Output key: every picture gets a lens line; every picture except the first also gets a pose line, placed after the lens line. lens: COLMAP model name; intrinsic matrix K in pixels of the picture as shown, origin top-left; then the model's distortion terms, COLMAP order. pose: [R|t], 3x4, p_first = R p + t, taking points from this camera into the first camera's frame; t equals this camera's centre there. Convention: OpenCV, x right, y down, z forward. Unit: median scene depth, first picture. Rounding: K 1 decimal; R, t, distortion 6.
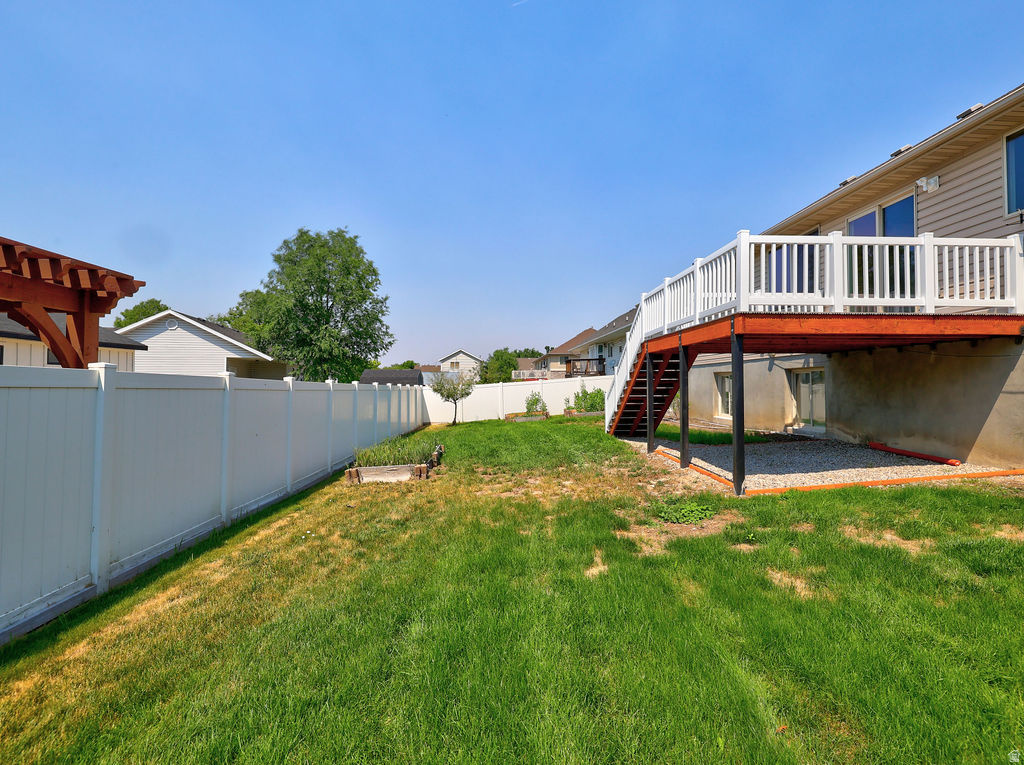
lens RADIAL K [[495.3, 0, 507.2], [0, 495.3, 378.0], [0, 0, 1]] dist [0.002130, -0.001862]
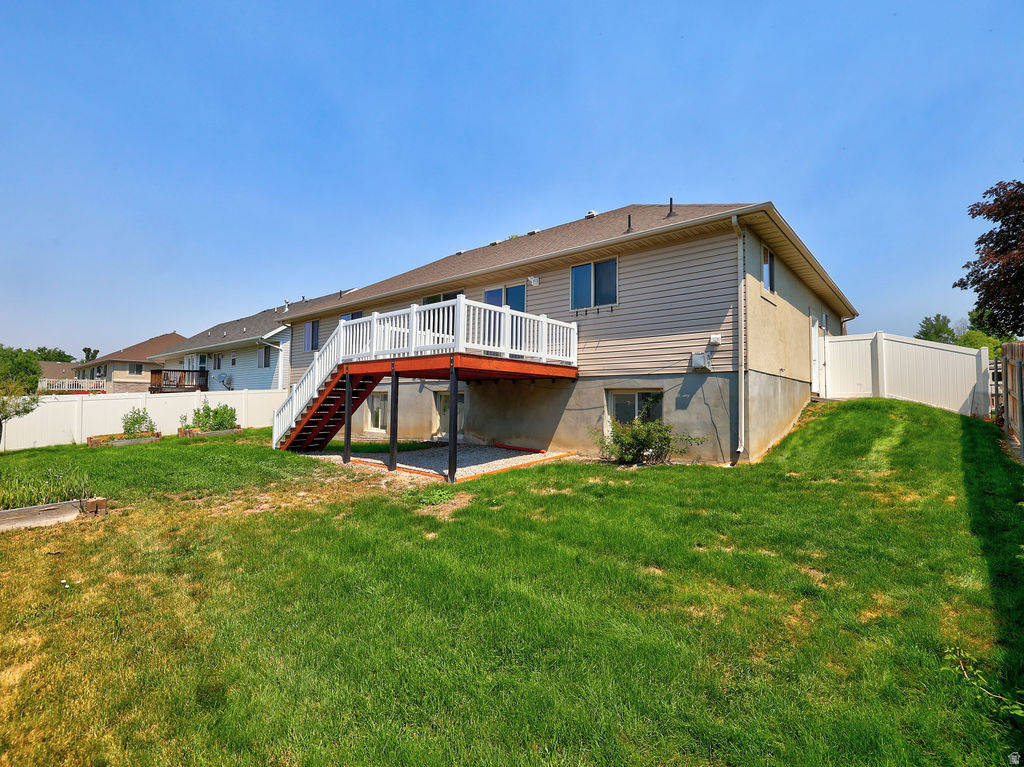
lens RADIAL K [[495.3, 0, 527.9], [0, 495.3, 391.4], [0, 0, 1]] dist [0.002130, -0.001862]
pose [[0.666892, 0.029335, 0.744576, -0.286144], [-0.023780, 0.999554, -0.018082, -0.000210], [-0.744775, -0.005648, 0.667292, -0.054951]]
